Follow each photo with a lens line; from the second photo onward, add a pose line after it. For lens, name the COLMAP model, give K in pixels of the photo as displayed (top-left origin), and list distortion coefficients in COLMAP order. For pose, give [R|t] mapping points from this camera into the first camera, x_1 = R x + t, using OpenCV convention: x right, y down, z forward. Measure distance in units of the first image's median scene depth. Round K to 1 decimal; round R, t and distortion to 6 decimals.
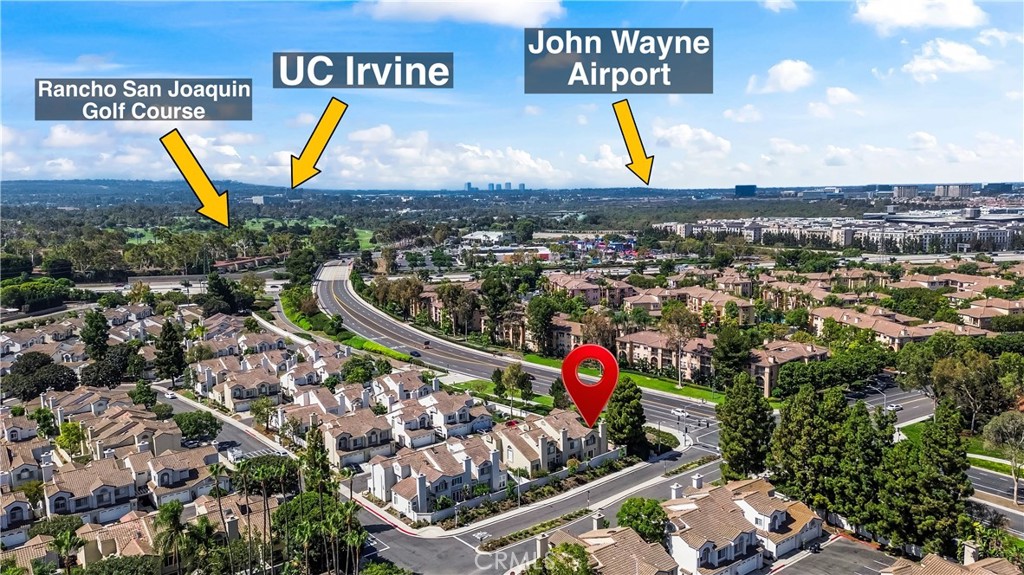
lens RADIAL K [[740.7, 0, 417.6], [0, 740.7, 290.6], [0, 0, 1]] dist [0.088643, -0.059235]
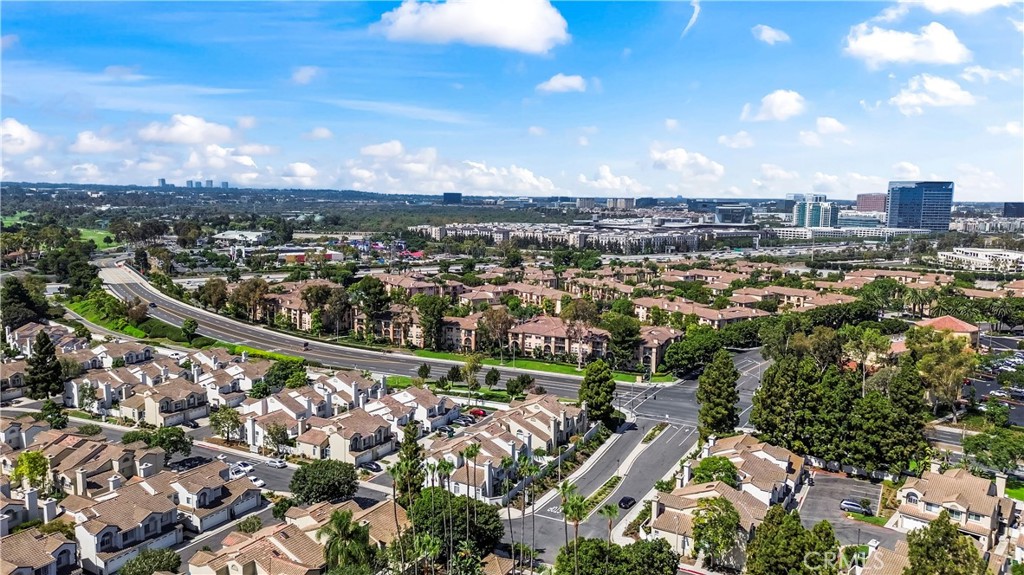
lens RADIAL K [[740.7, 0, 417.6], [0, 740.7, 290.6], [0, 0, 1]] dist [0.088643, -0.059235]
pose [[0.924150, -0.020462, 0.381482, -0.281200], [0.020705, 0.999780, 0.003468, -0.001425], [-0.381469, 0.004694, 0.924370, 0.032789]]
